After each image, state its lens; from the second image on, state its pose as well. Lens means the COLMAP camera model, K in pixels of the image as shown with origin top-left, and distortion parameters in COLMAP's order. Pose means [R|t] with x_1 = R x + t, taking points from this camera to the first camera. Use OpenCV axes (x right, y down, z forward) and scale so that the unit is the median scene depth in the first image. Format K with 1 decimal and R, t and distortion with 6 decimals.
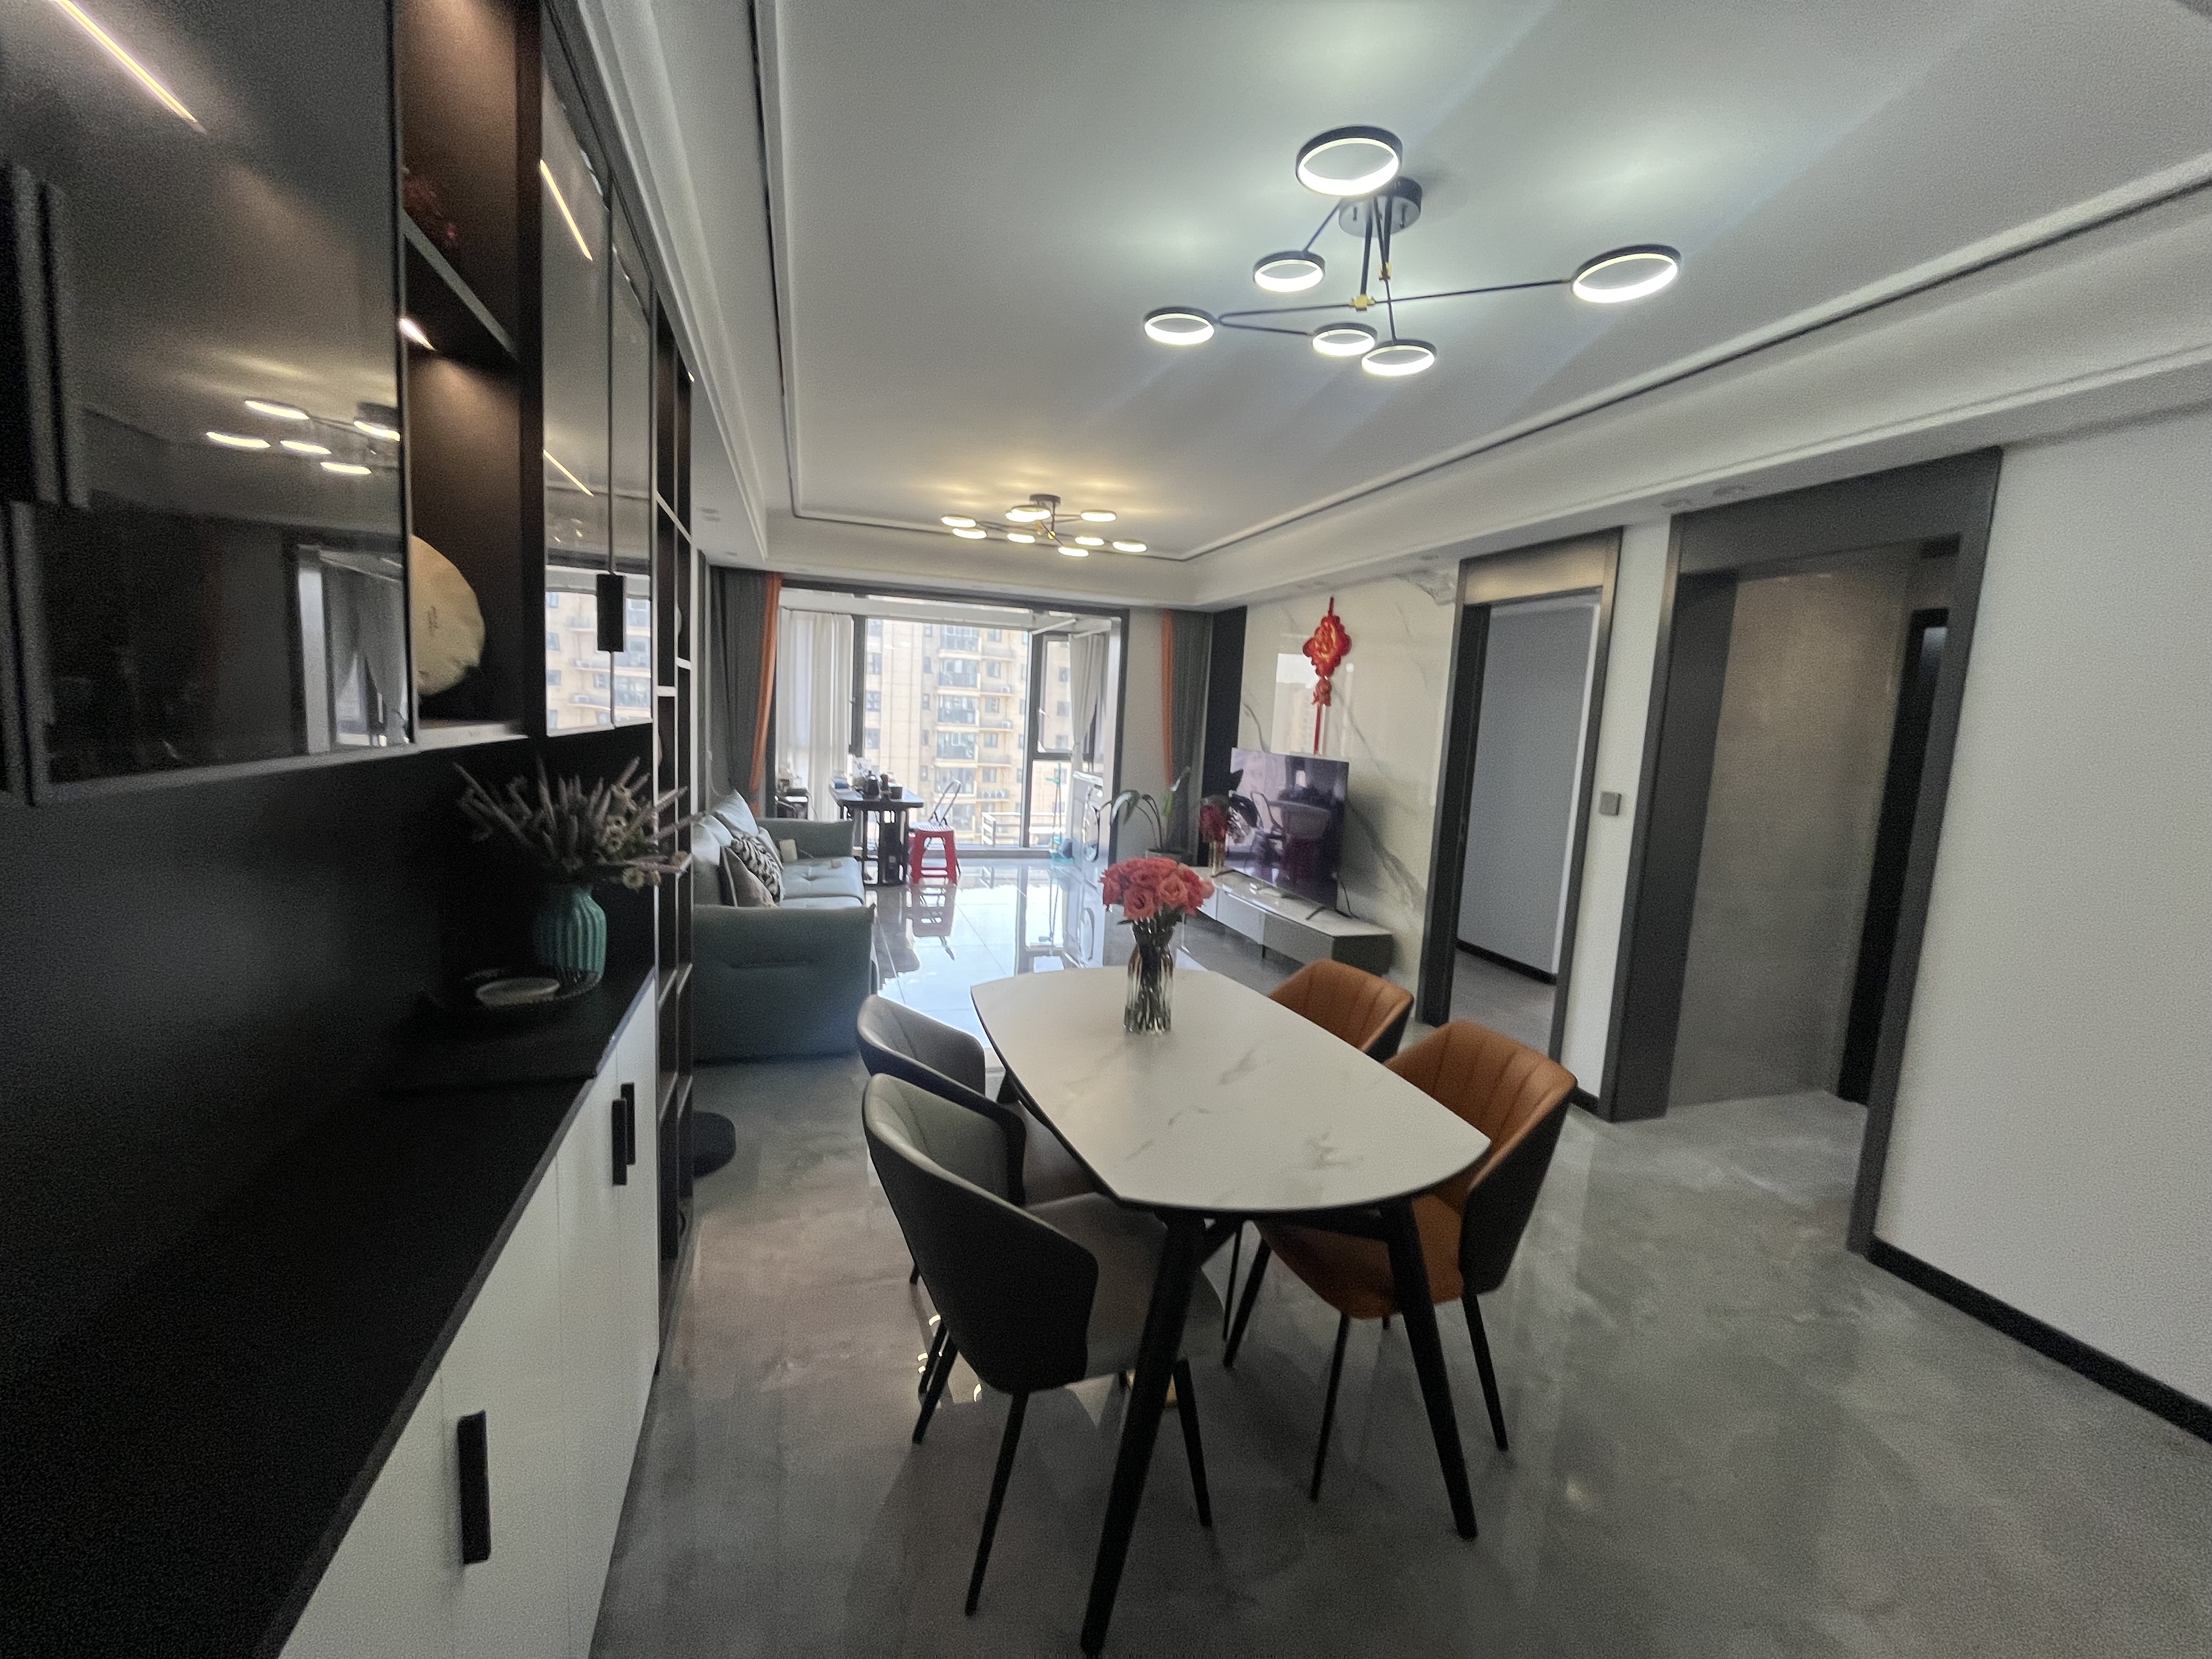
lens RADIAL K [[876.1, 0, 1096.5], [0, 876.1, 795.9], [0, 0, 1]] dist [-0.005543, -0.001044]
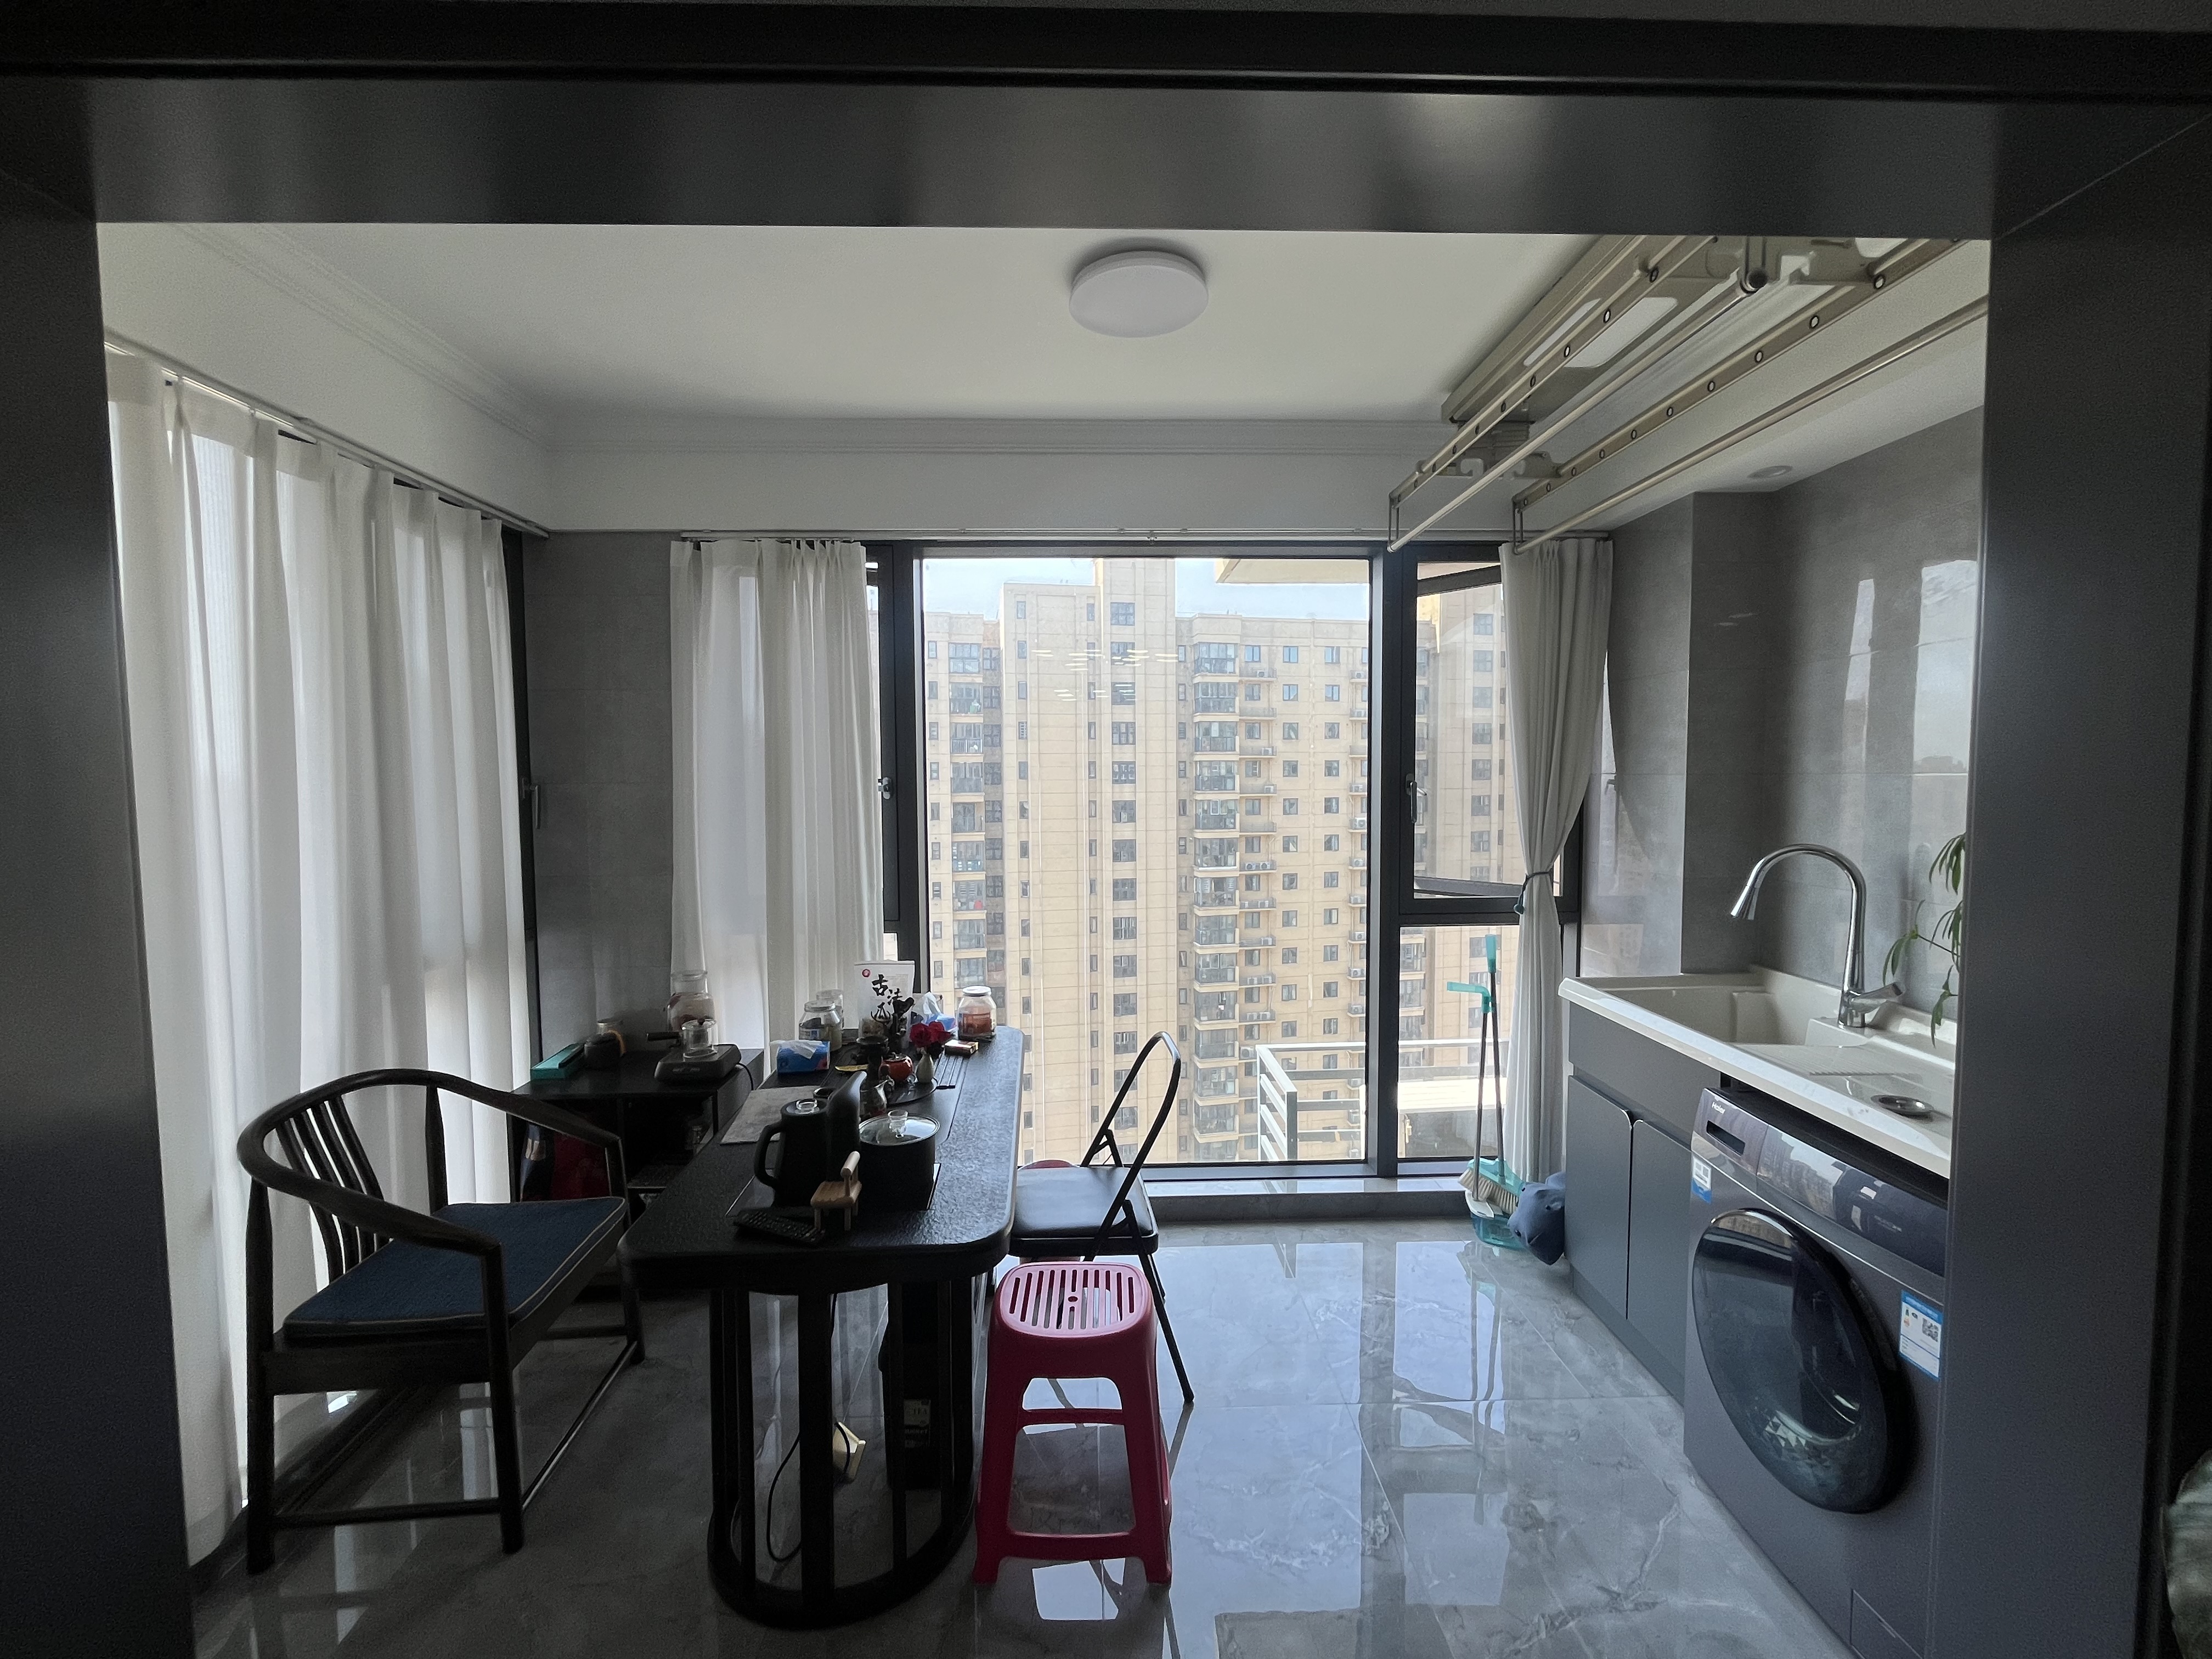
lens RADIAL K [[876.1, 0, 1095.0], [0, 876.1, 820.5], [0, 0, 1]] dist [-0.005543, -0.001044]
pose [[0.955001, -0.043028, -0.293465, -0.174793], [0.029477, 0.998292, -0.050445, -0.139378], [0.295134, 0.039525, 0.954638, 1.305195]]
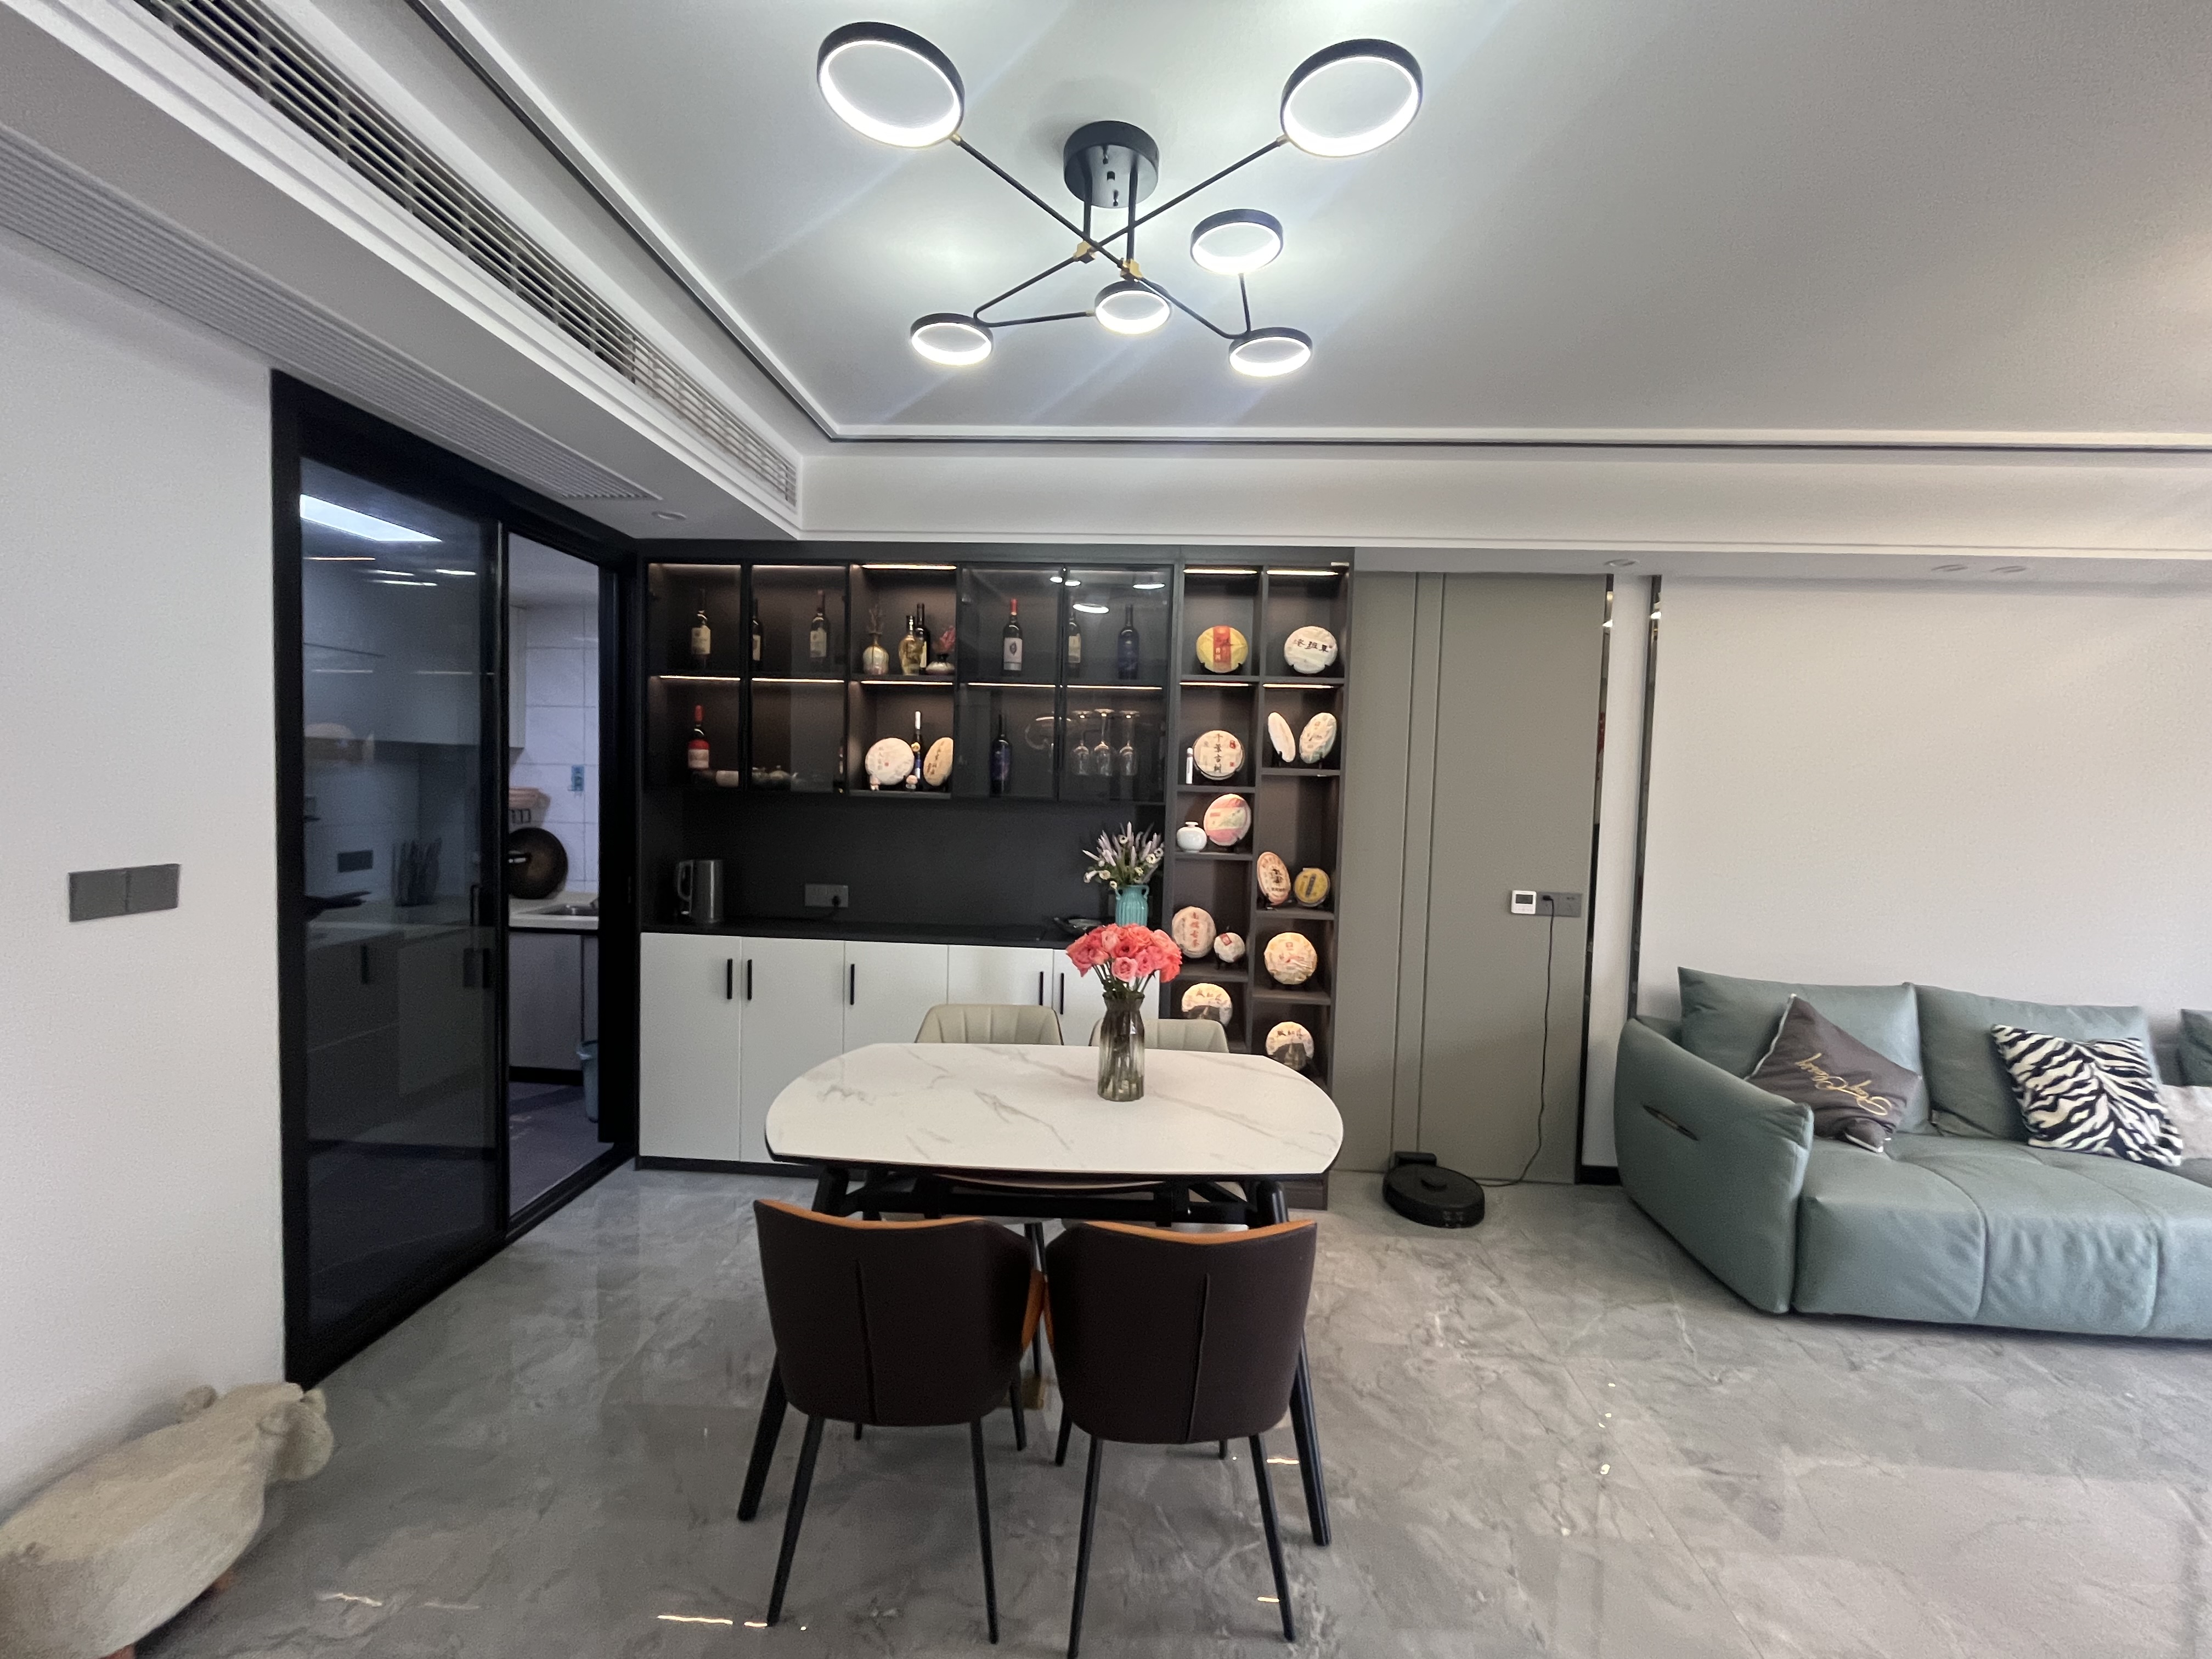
lens RADIAL K [[876.1, 0, 1109.9], [0, 876.1, 830.1], [0, 0, 1]] dist [-0.005543, -0.001044]
pose [[-0.355259, -0.018363, -0.934587, 0.461060], [-0.131768, 0.990808, 0.030621, -0.027325], [0.925434, 0.134027, -0.354413, 0.604847]]
